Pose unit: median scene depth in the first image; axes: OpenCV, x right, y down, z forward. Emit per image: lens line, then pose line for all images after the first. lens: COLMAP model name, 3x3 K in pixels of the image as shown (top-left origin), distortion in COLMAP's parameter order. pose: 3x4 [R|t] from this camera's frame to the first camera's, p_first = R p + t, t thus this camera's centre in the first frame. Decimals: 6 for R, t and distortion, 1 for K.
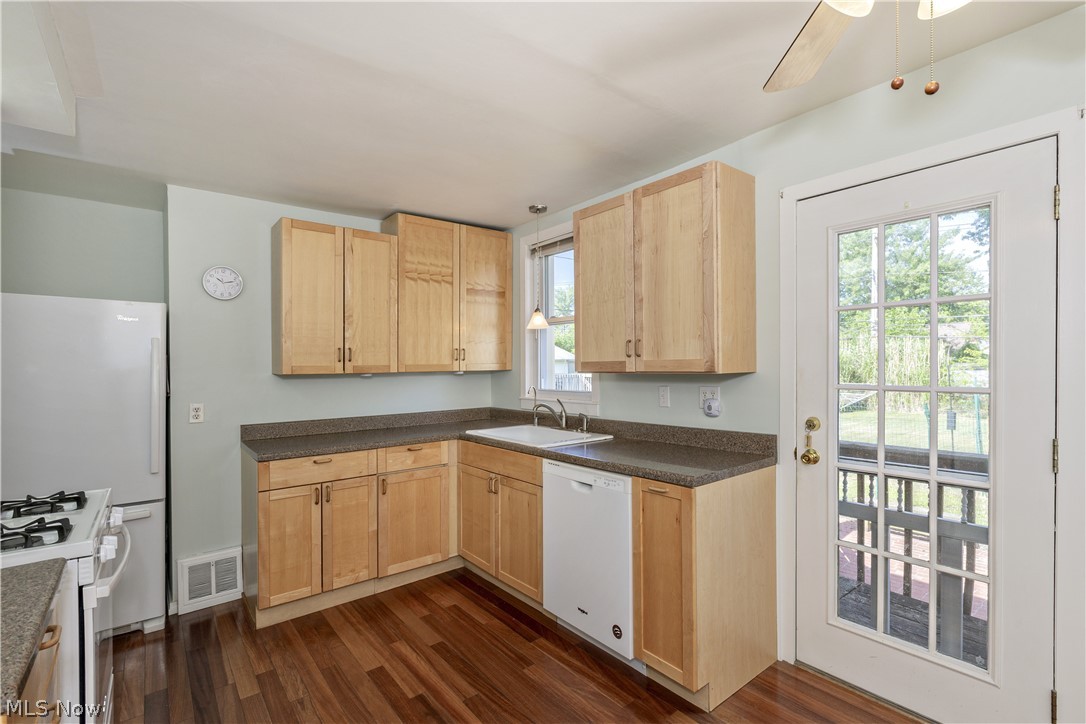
lens RADIAL K [[489.2, 0, 543.0], [0, 489.2, 362.0], [0, 0, 1]] dist [0.001356, 0.000180]
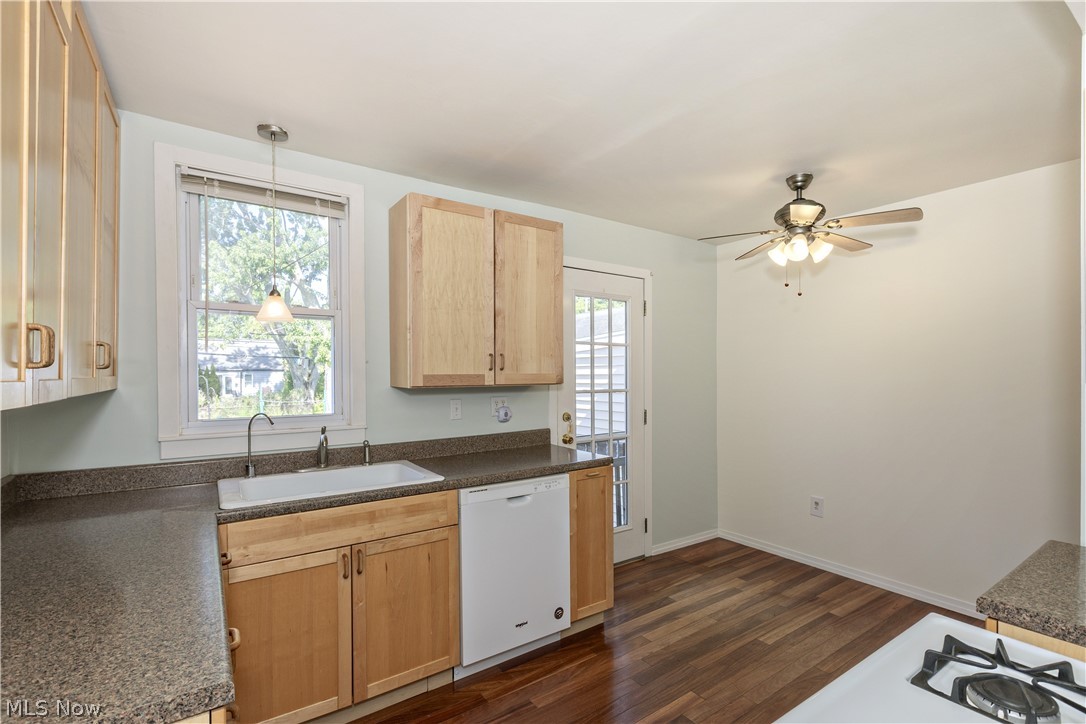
lens RADIAL K [[500.2, 0, 540.6], [0, 500.2, 386.8], [0, 0, 1]] dist [0.000932, 0.000338]
pose [[0.091954, -0.007292, 0.995737, -0.893982], [0.004772, 0.999965, 0.006882, 0.017891], [-0.995752, 0.004118, 0.091985, 0.836110]]
